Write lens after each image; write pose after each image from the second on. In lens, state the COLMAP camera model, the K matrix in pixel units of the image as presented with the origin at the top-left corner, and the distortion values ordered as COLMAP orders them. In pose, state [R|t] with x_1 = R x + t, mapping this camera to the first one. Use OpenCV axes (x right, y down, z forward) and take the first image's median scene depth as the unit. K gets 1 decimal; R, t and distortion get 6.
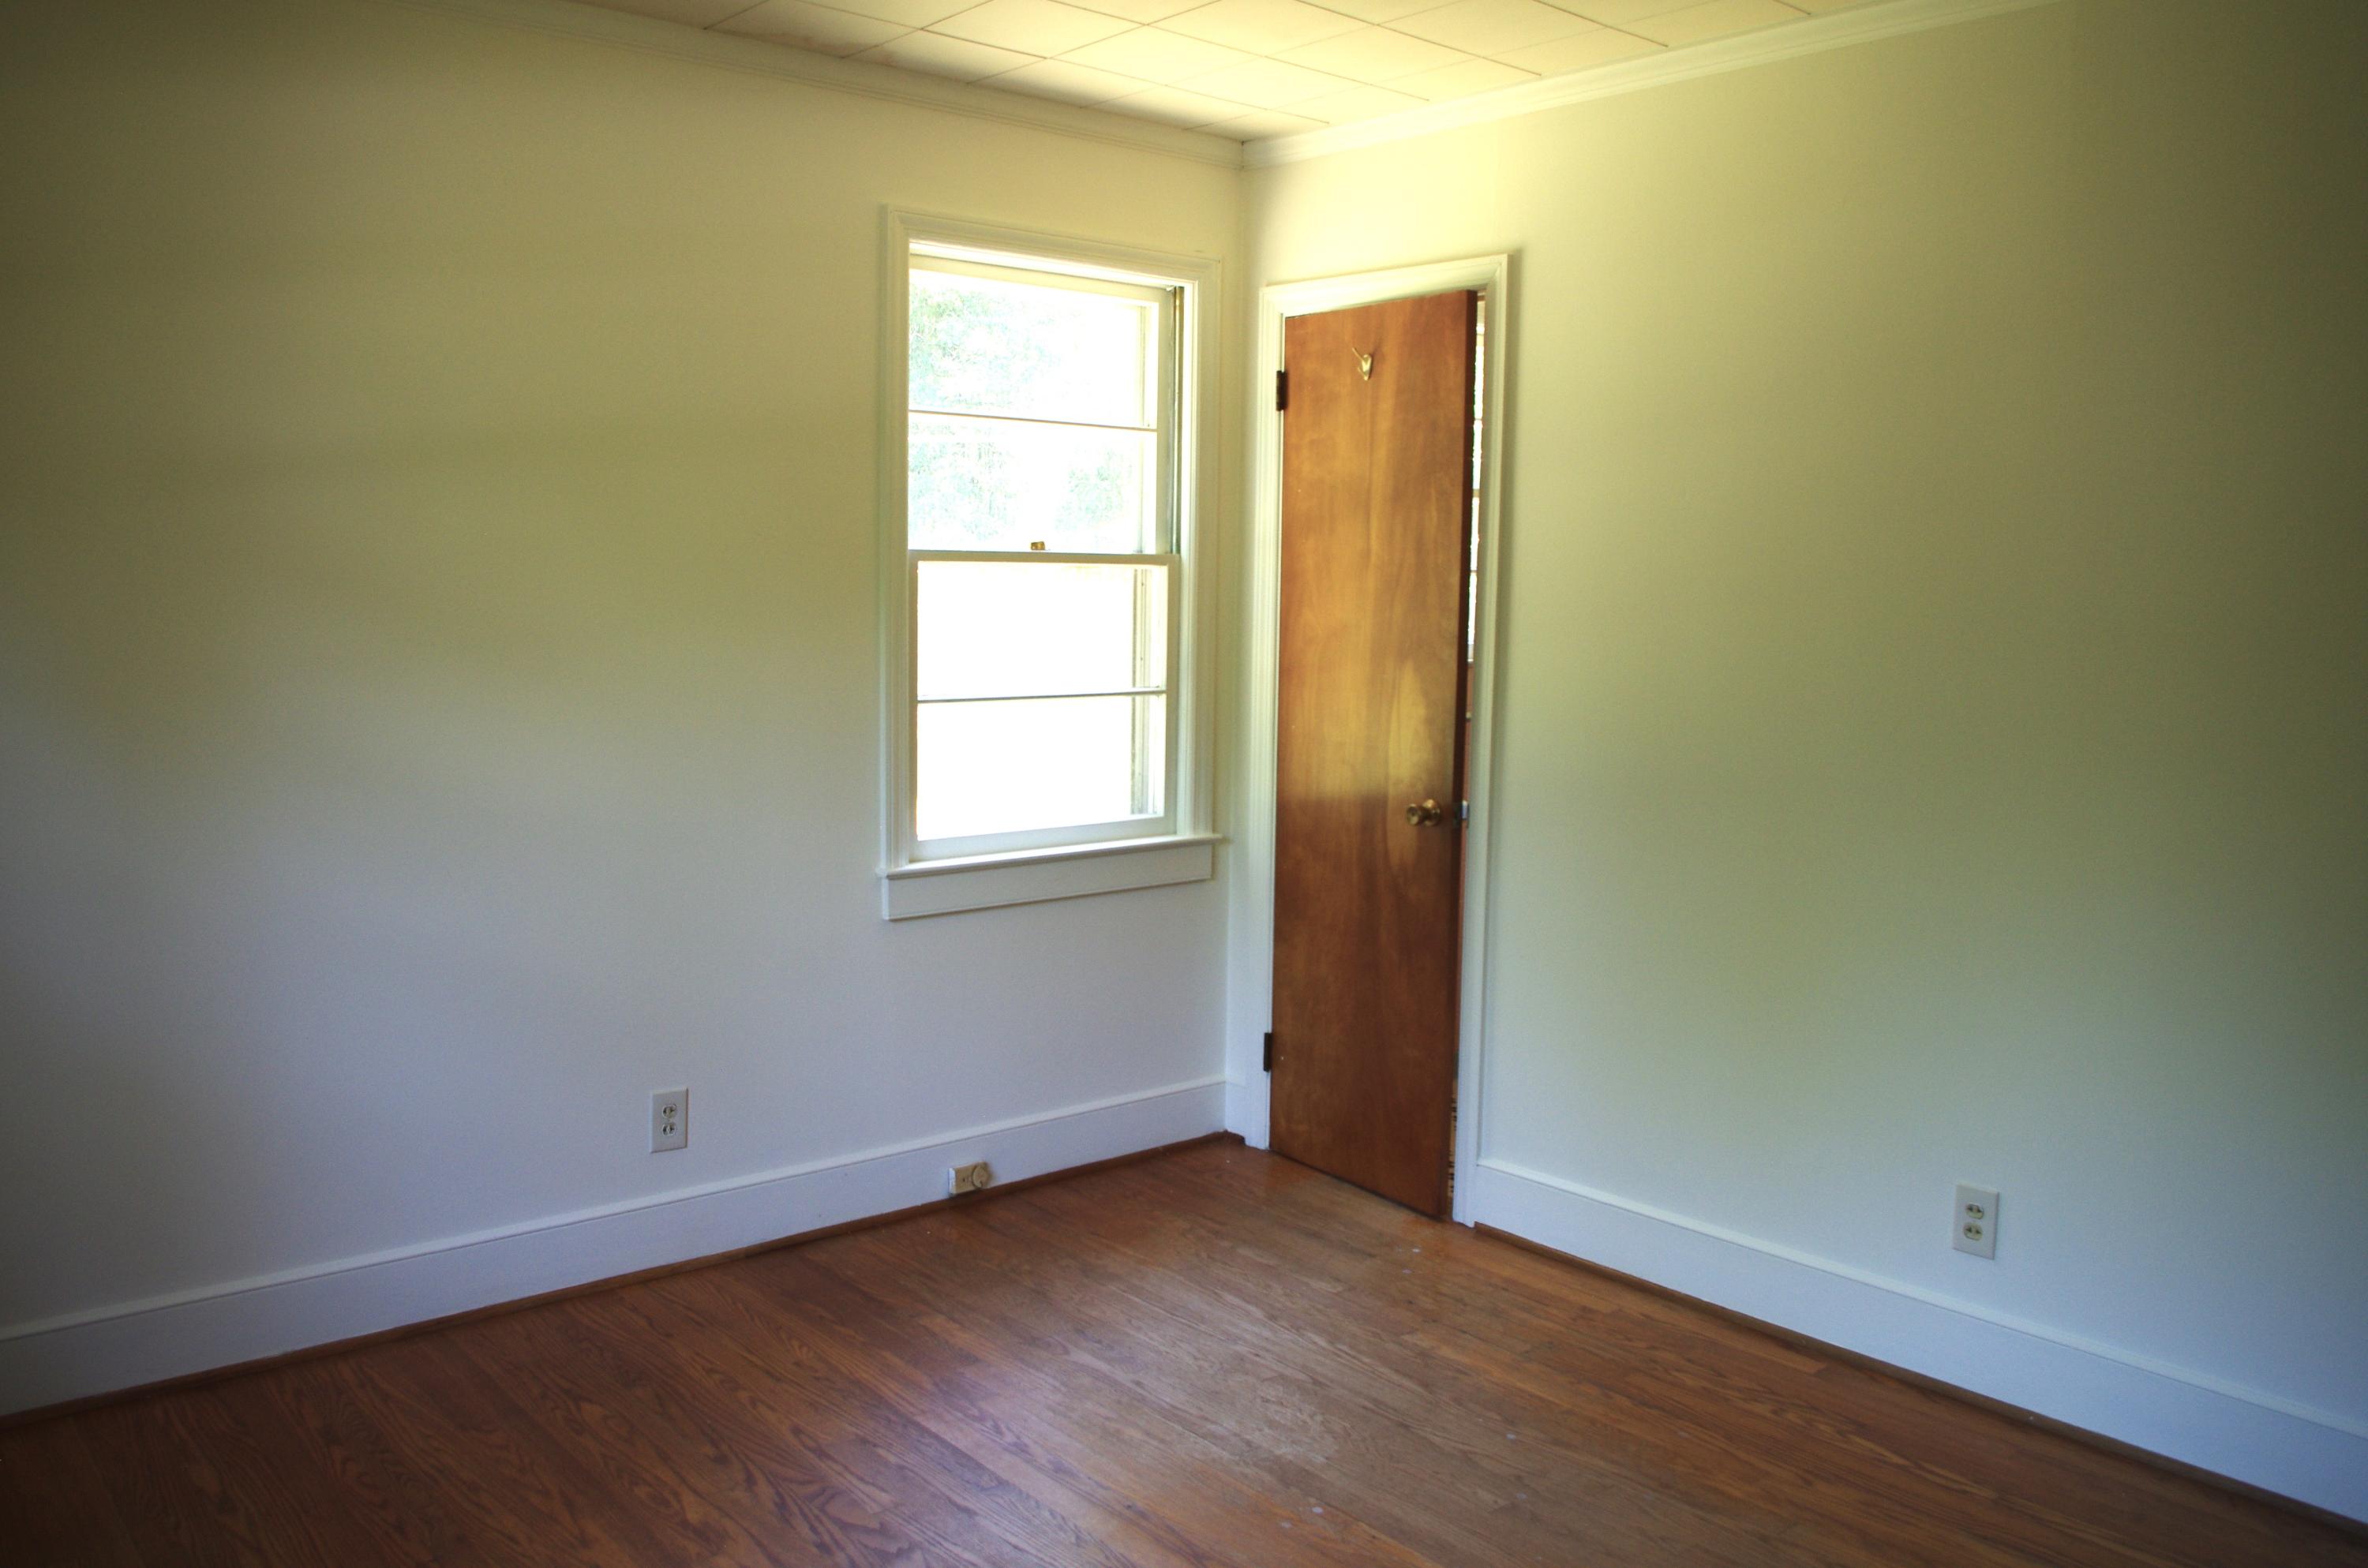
lens RADIAL K [[1906.4, 0, 1184.0], [0, 1906.4, 784.0], [0, 0, 1]] dist [-0.008522, -0.002169]
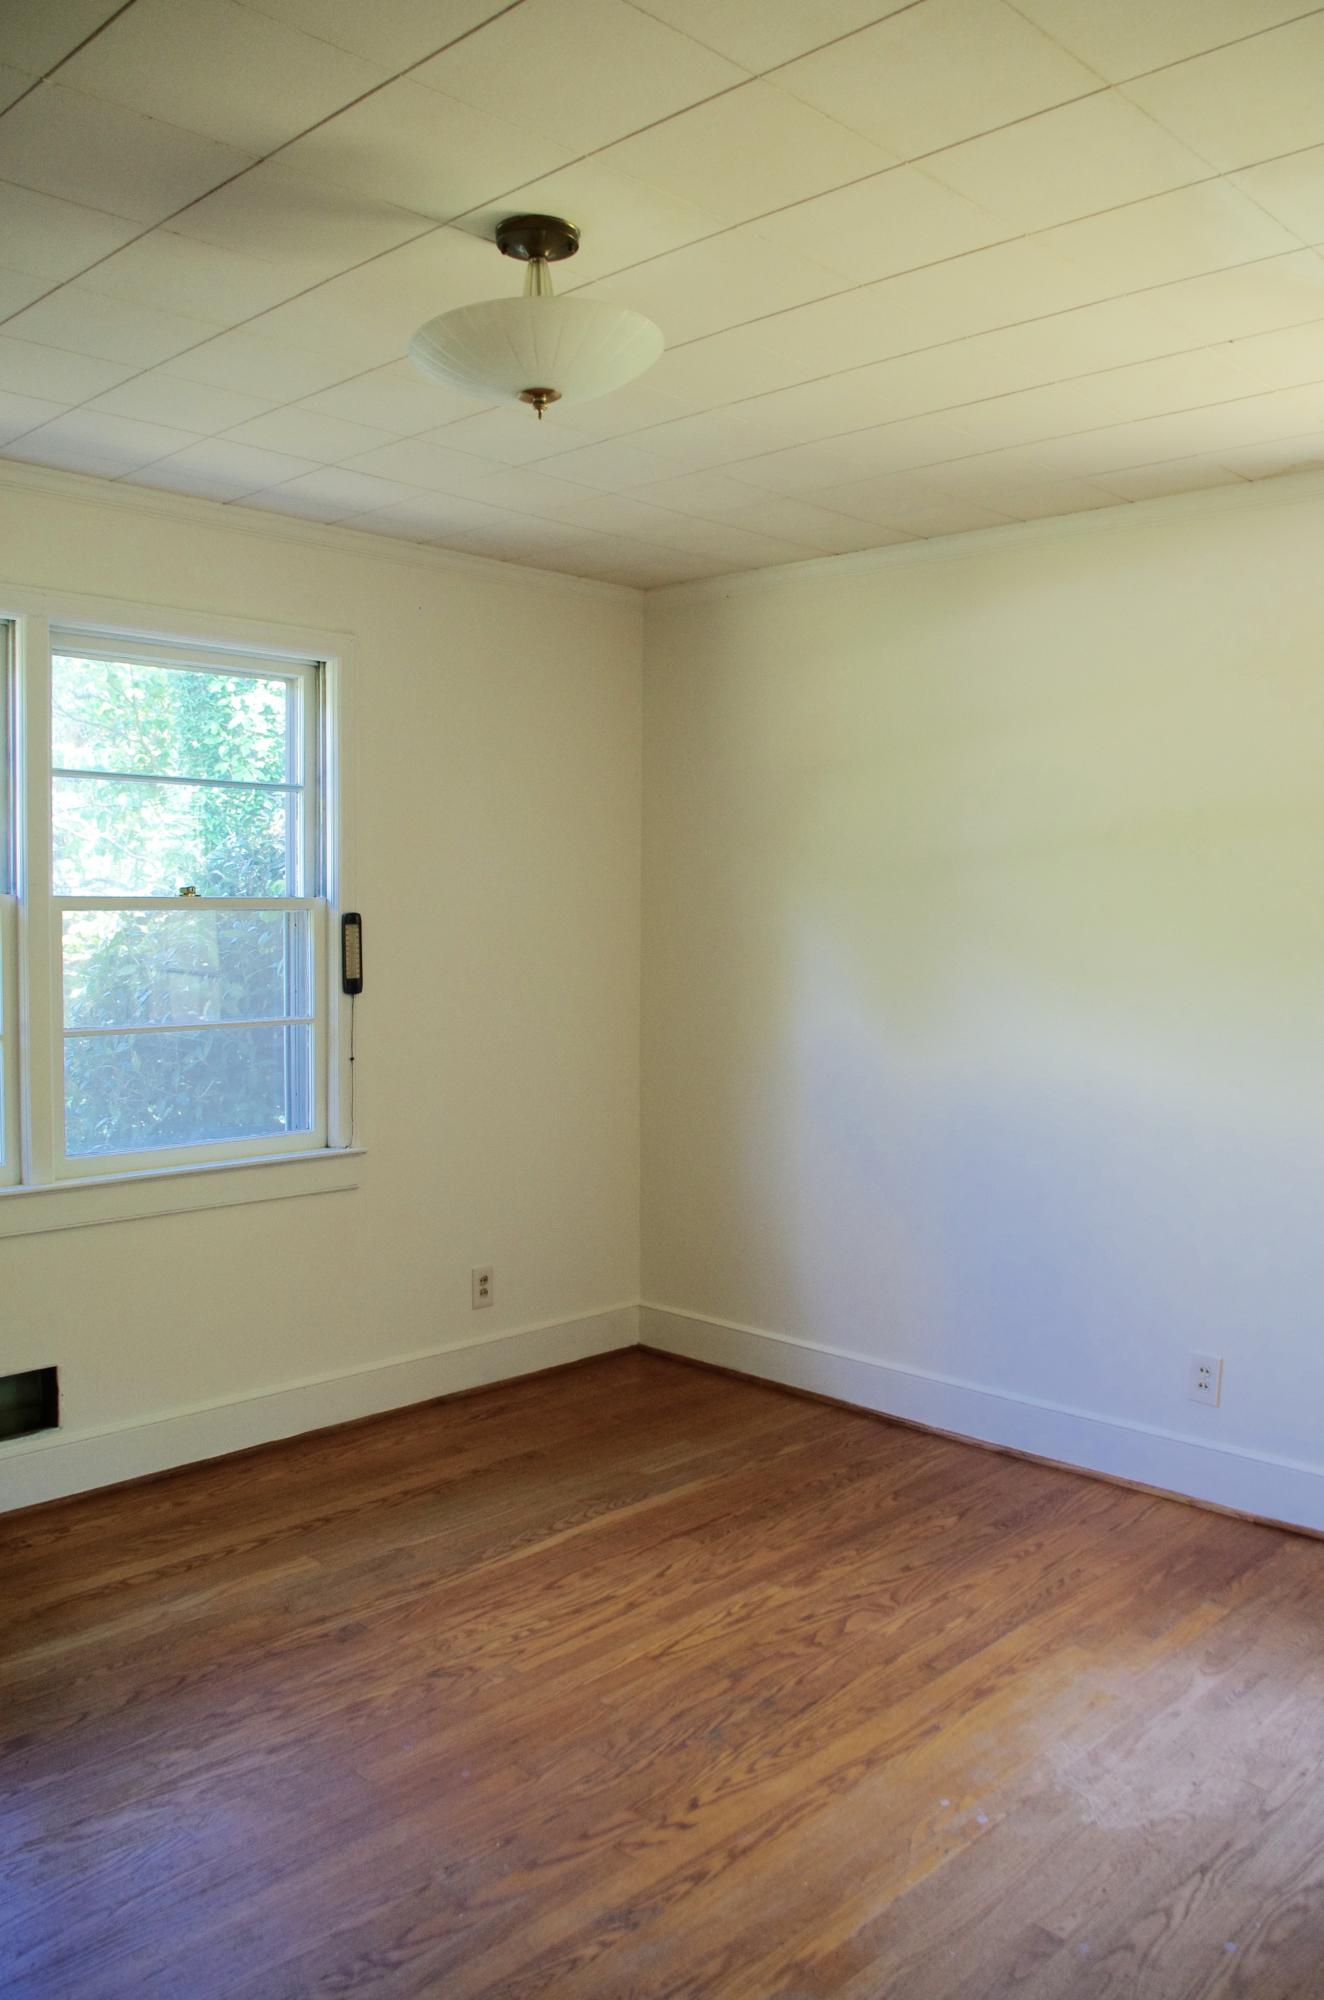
lens RADIAL K [[1556.5, 0, 662.0], [0, 1556.5, 1000.0], [0, 0, 1]] dist [0.004274, 0.003067]
pose [[0.088798, 0.024253, -0.995754, 0.767801], [-0.113260, 0.993465, 0.014097, -0.041234], [0.989589, 0.111528, 0.090964, 0.618456]]
